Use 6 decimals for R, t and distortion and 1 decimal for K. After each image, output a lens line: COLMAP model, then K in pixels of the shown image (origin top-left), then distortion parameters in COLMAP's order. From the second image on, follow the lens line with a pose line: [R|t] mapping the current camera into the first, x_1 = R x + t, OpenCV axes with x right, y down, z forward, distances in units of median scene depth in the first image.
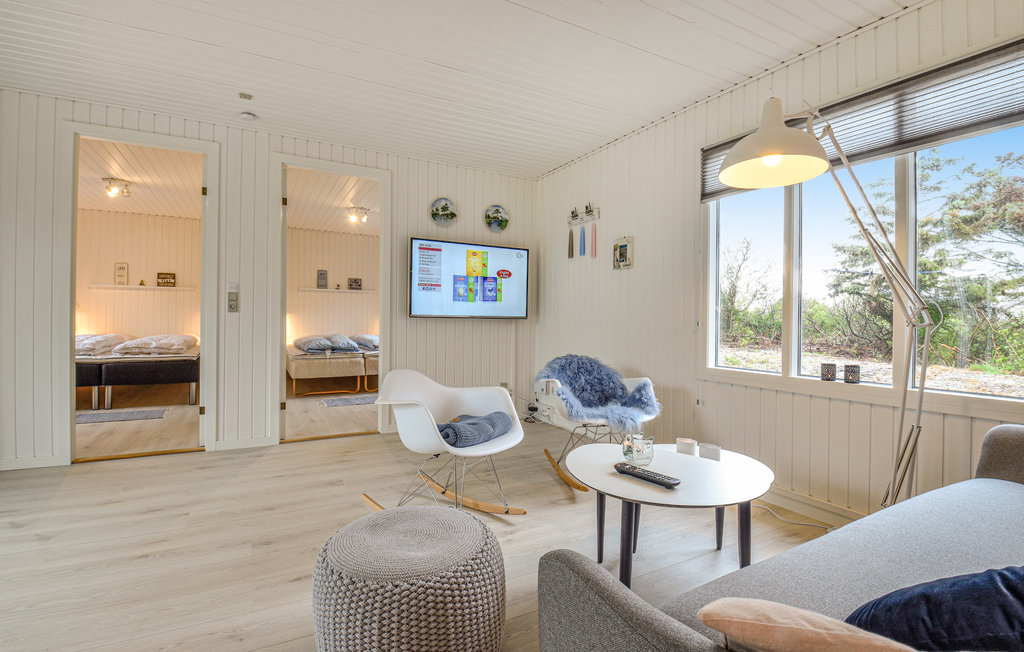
lens RADIAL K [[483.1, 0, 510.7], [0, 483.1, 322.3], [0, 0, 1]] dist [-0.015188, -0.000166]
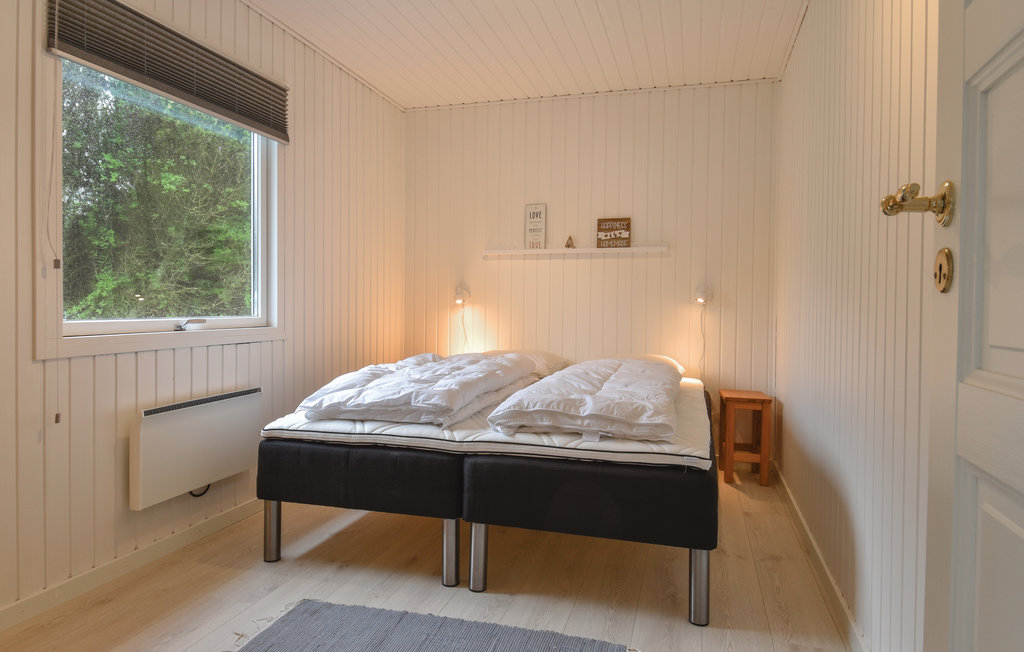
lens RADIAL K [[648.8, 0, 510.5], [0, 648.8, 322.6], [0, 0, 1]] dist [-0.000014, -0.000007]
pose [[0.721498, 0.008504, -0.692365, -0.486267], [-0.003192, 0.999955, 0.008956, -0.012082], [0.692410, -0.004251, 0.721492, 0.654830]]
